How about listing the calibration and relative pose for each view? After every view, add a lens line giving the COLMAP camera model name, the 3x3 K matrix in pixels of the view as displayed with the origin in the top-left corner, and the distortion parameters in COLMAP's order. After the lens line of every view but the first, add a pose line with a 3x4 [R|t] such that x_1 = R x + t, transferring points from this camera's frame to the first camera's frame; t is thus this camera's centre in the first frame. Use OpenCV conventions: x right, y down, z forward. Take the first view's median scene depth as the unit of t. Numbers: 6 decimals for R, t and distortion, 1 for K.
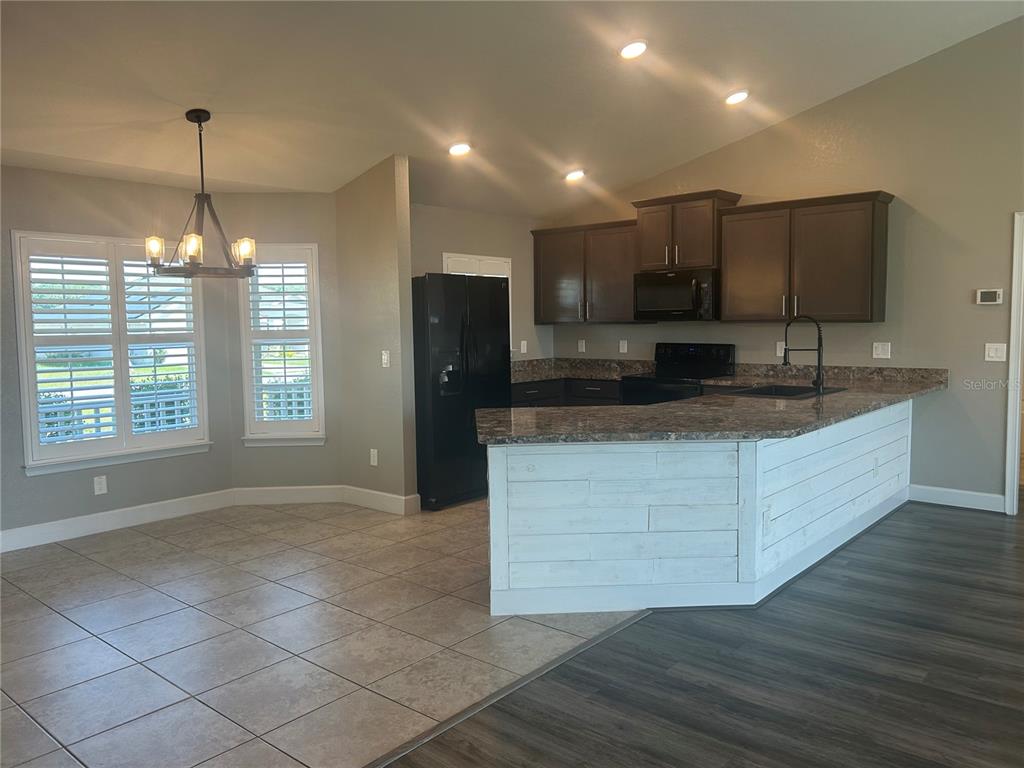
lens RADIAL K [[771.9, 0, 514.6], [0, 771.9, 377.4], [0, 0, 1]] dist [0.037696, -0.022616]
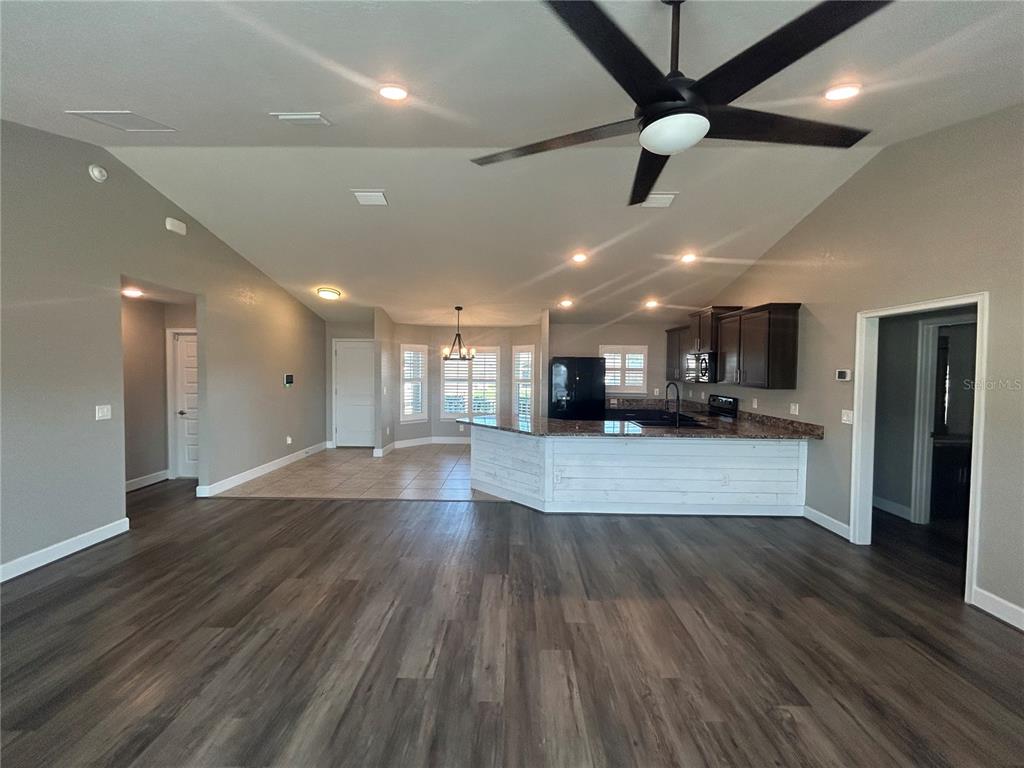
lens RADIAL K [[417.2, 0, 509.6], [0, 417.2, 381.4], [0, 0, 1]] dist [0.000823, 0.000697]
pose [[0.638971, 0.043701, -0.767988, 0.815525], [-0.075473, 0.997129, -0.006055, -0.046102], [0.765519, 0.061831, 0.640435, 0.098941]]
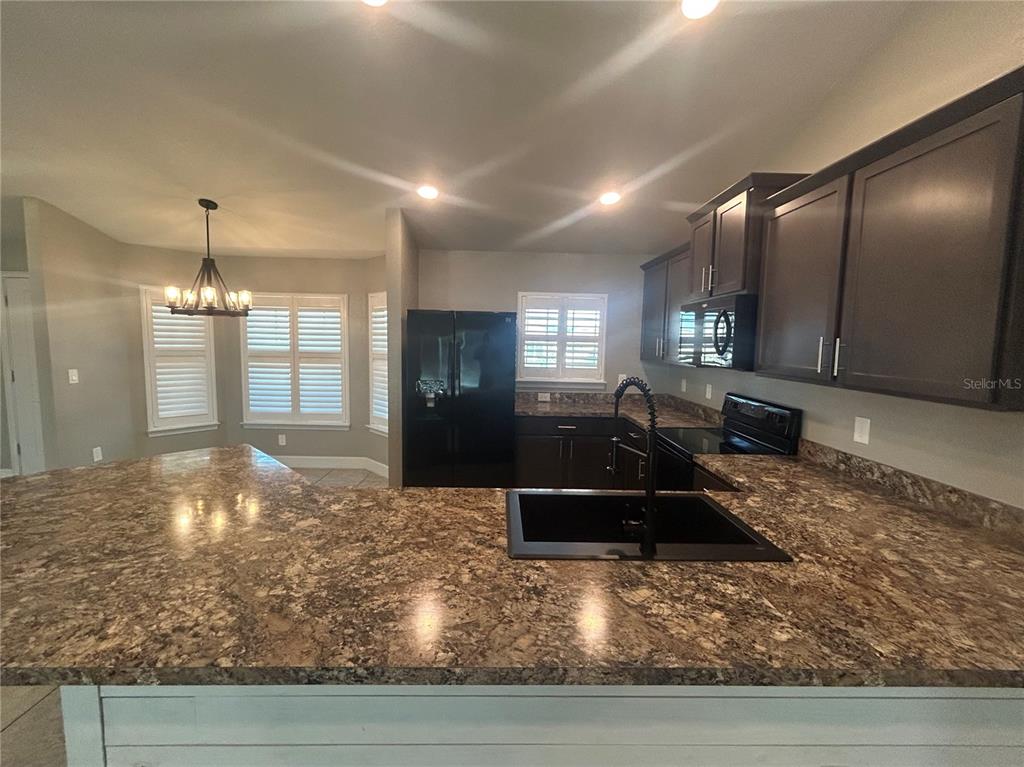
lens RADIAL K [[434.2, 0, 509.4], [0, 434.2, 384.7], [0, 0, 1]] dist [0.004232, 0.001005]
pose [[0.677196, 0.104349, -0.728366, 0.484025], [-0.082564, 0.994418, 0.065701, -0.085758], [0.731155, 0.015645, 0.682032, 0.708091]]
